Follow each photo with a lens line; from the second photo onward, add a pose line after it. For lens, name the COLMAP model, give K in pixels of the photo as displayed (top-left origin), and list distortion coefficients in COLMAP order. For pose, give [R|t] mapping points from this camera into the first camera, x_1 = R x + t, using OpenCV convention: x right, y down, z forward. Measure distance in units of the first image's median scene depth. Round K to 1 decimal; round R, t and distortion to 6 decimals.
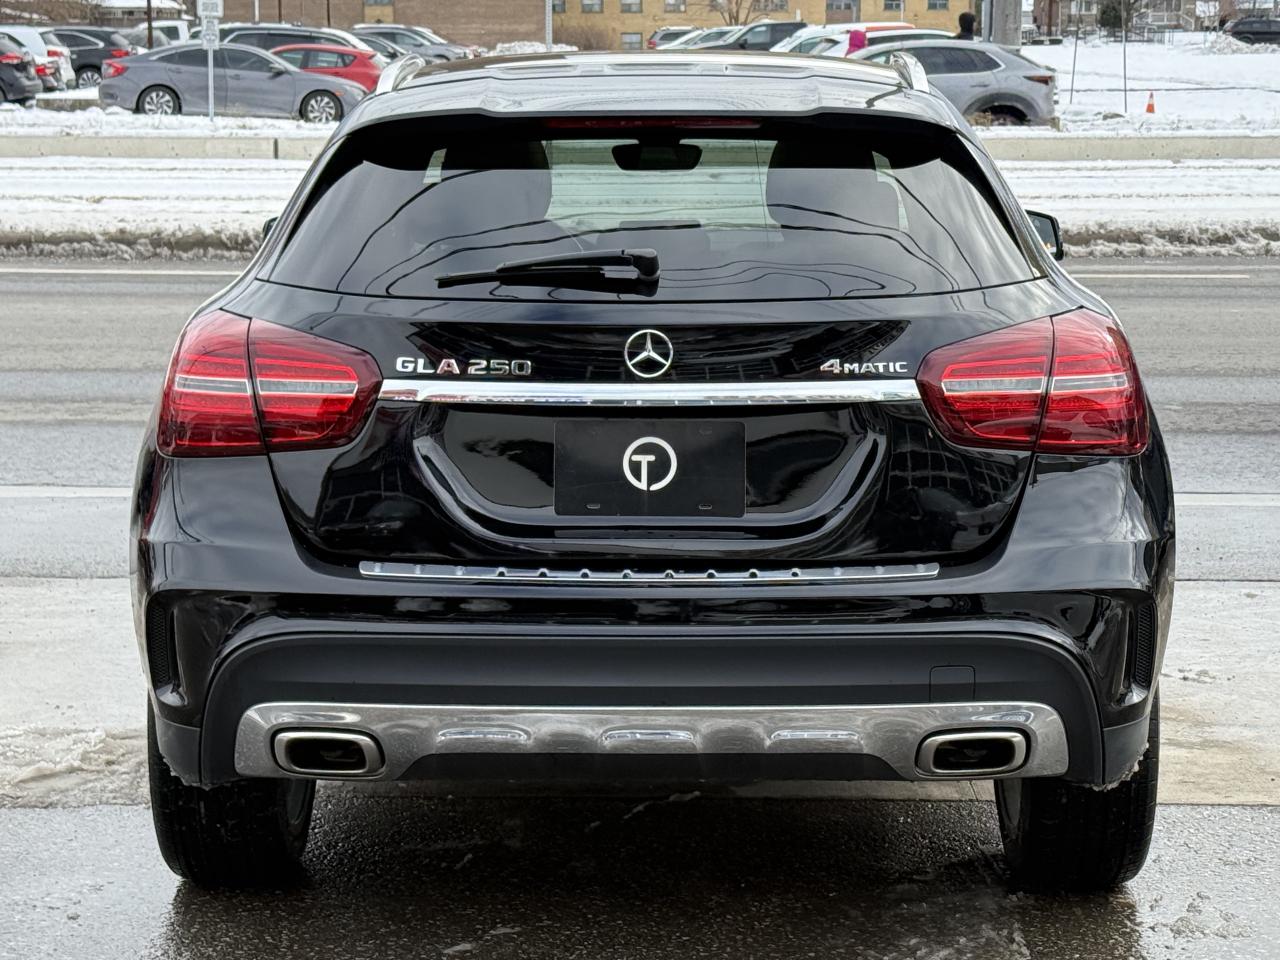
lens RADIAL K [[2772.5, 0, 649.6], [0, 2772.5, 483.0], [0, 0, 1]] dist [0.164762, 0.000000]
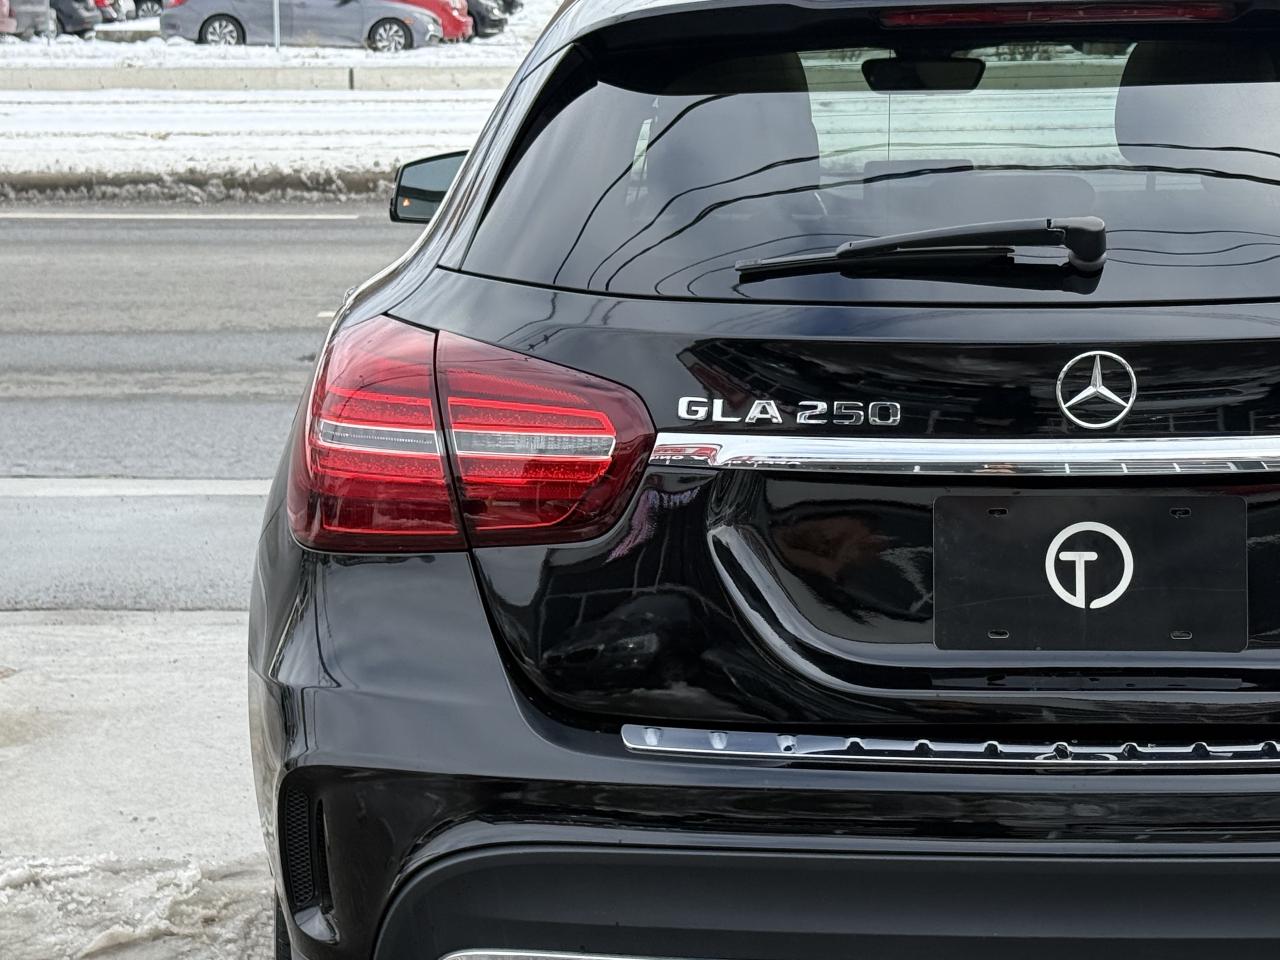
lens RADIAL K [[2772.5, 0, 646.3], [0, 2772.5, 479.9], [0, 0, 1]] dist [0.164762, 0.000000]
pose [[0.999709, -0.007013, -0.023079, -0.080652], [0.007564, 0.999686, 0.023882, -0.039847], [0.022904, -0.024049, 0.999448, 0.364206]]
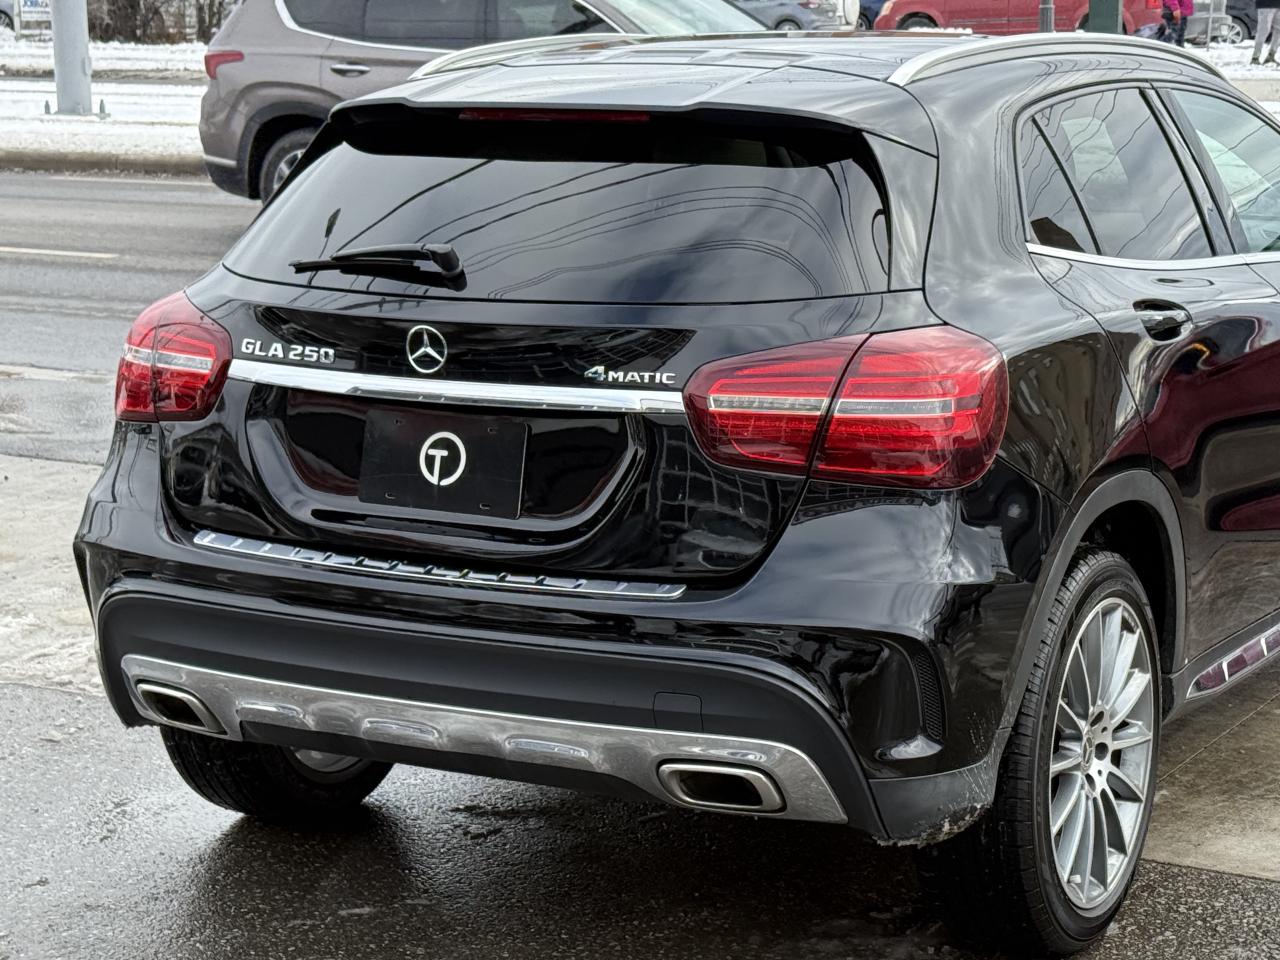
lens RADIAL K [[2772.5, 0, 632.7], [0, 2772.5, 483.1], [0, 0, 1]] dist [0.164762, 0.000000]
pose [[0.877266, 0.080110, -0.473272, 0.514542], [-0.068254, 0.996775, 0.042206, -0.043412], [0.475127, -0.004724, 0.879905, 0.143784]]
